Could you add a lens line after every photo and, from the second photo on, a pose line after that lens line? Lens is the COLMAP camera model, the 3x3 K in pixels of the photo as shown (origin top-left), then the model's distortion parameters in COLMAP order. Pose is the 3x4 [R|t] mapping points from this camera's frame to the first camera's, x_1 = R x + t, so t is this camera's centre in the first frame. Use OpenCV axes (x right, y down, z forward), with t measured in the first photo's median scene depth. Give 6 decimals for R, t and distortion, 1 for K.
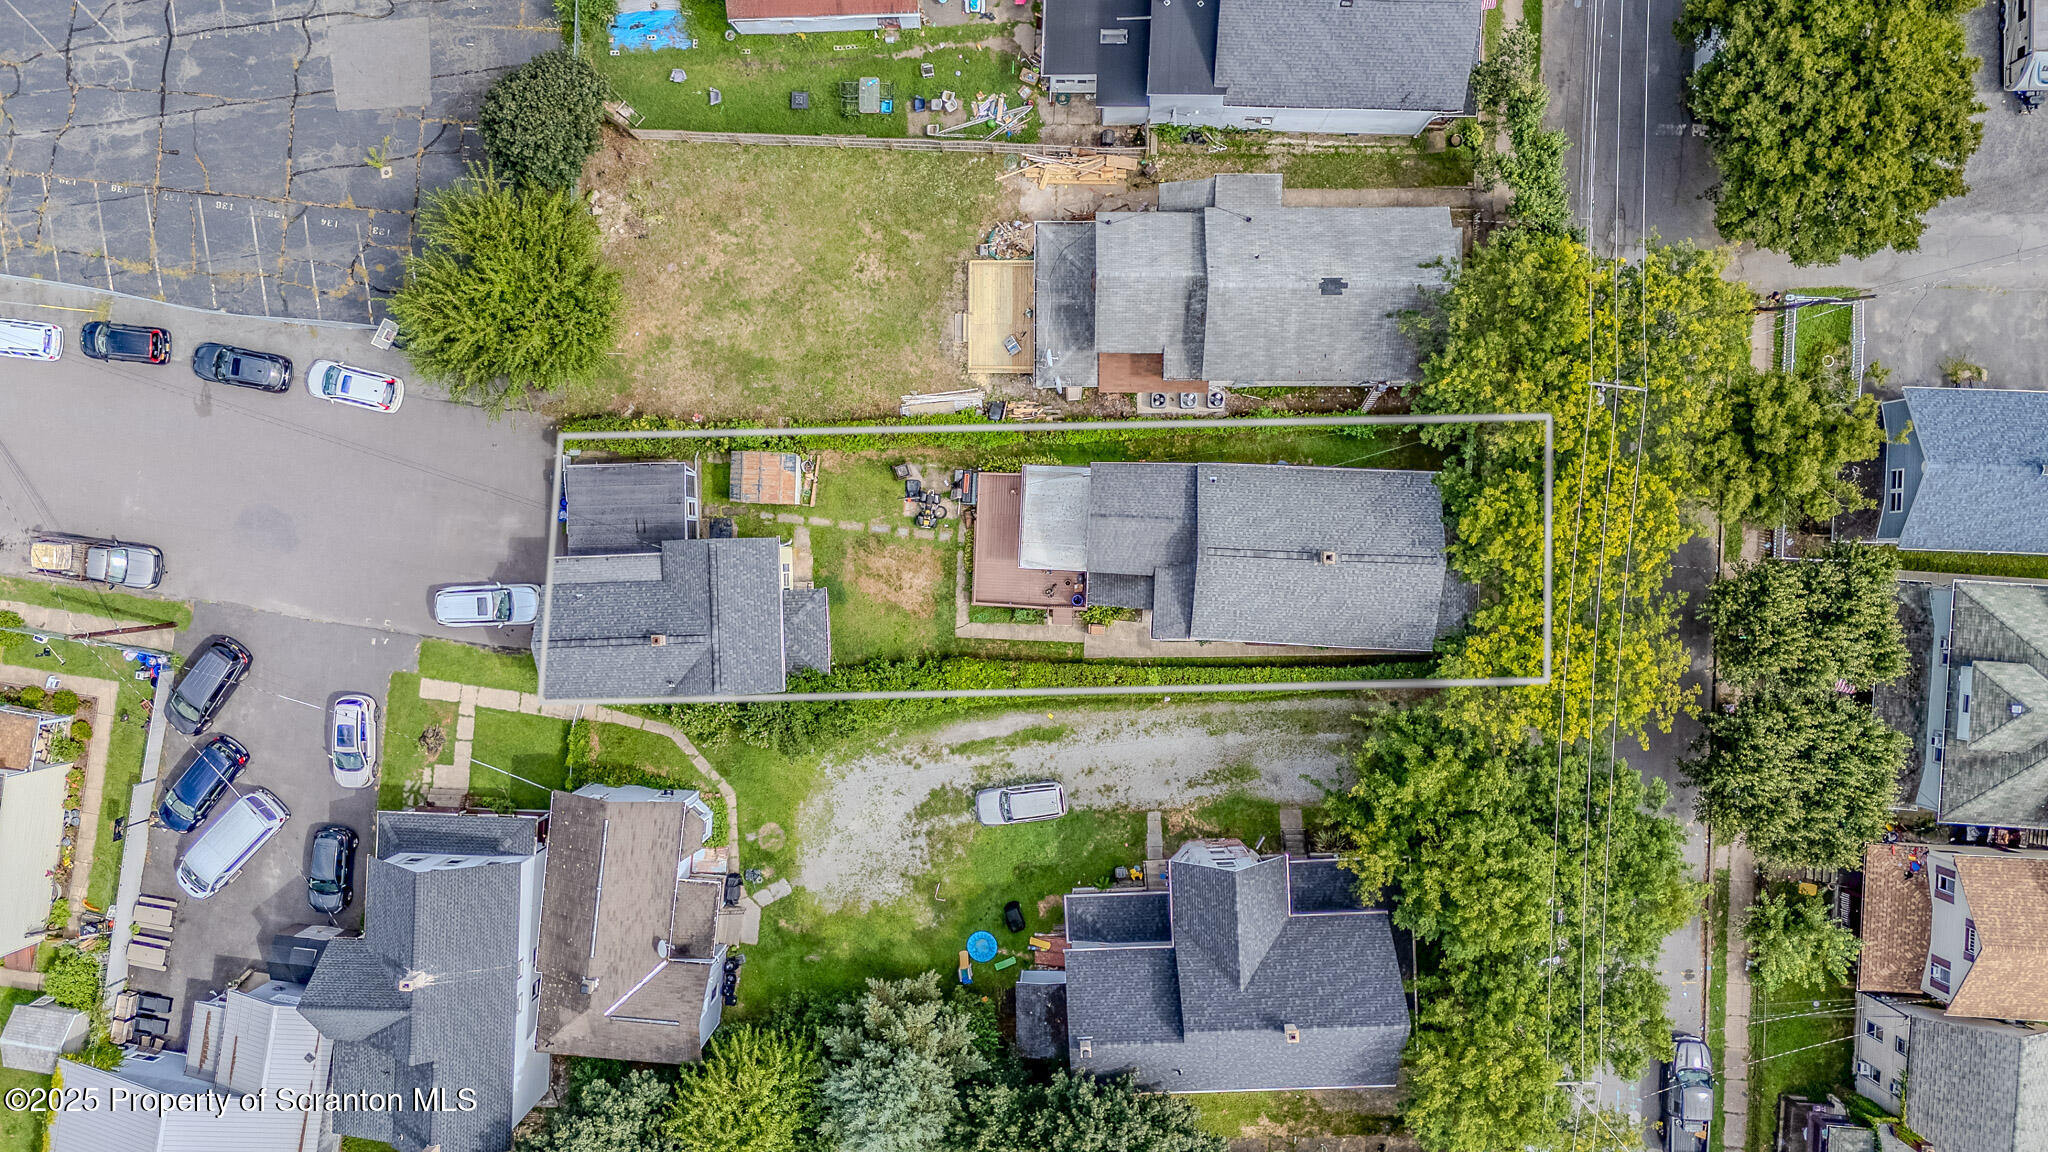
lens RADIAL K [[1478.5, 0, 1024.0], [0, 1478.5, 576.0], [0, 0, 1]] dist [0.061559, -0.058537]
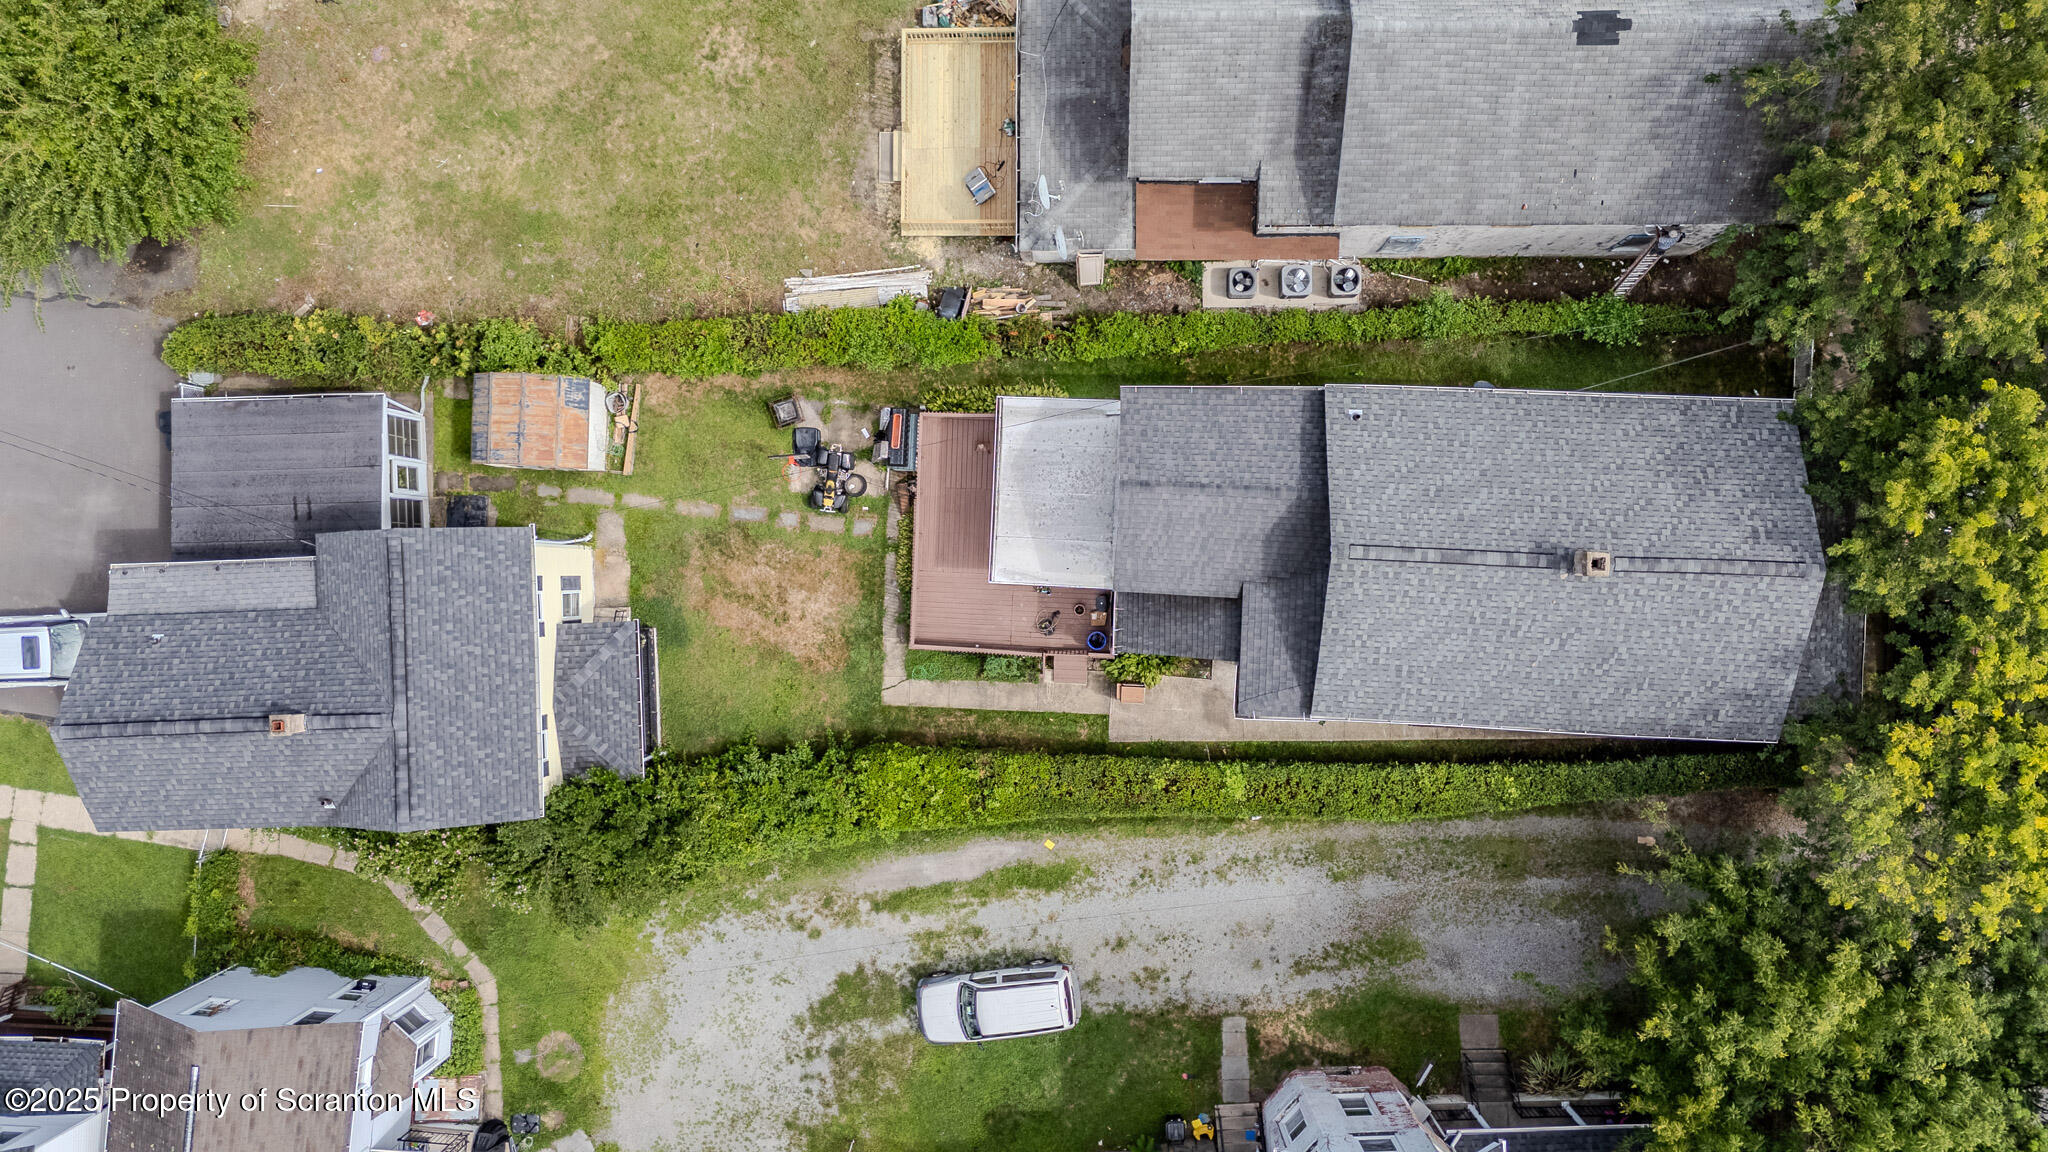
lens RADIAL K [[1478.5, 0, 1024.0], [0, 1478.5, 576.0], [0, 0, 1]] dist [0.061559, -0.058537]
pose [[0.999830, -0.000706, -0.018434, 0.018859], [0.000590, 0.999980, -0.006296, -0.004584], [0.018438, 0.006284, 0.999810, 0.436102]]
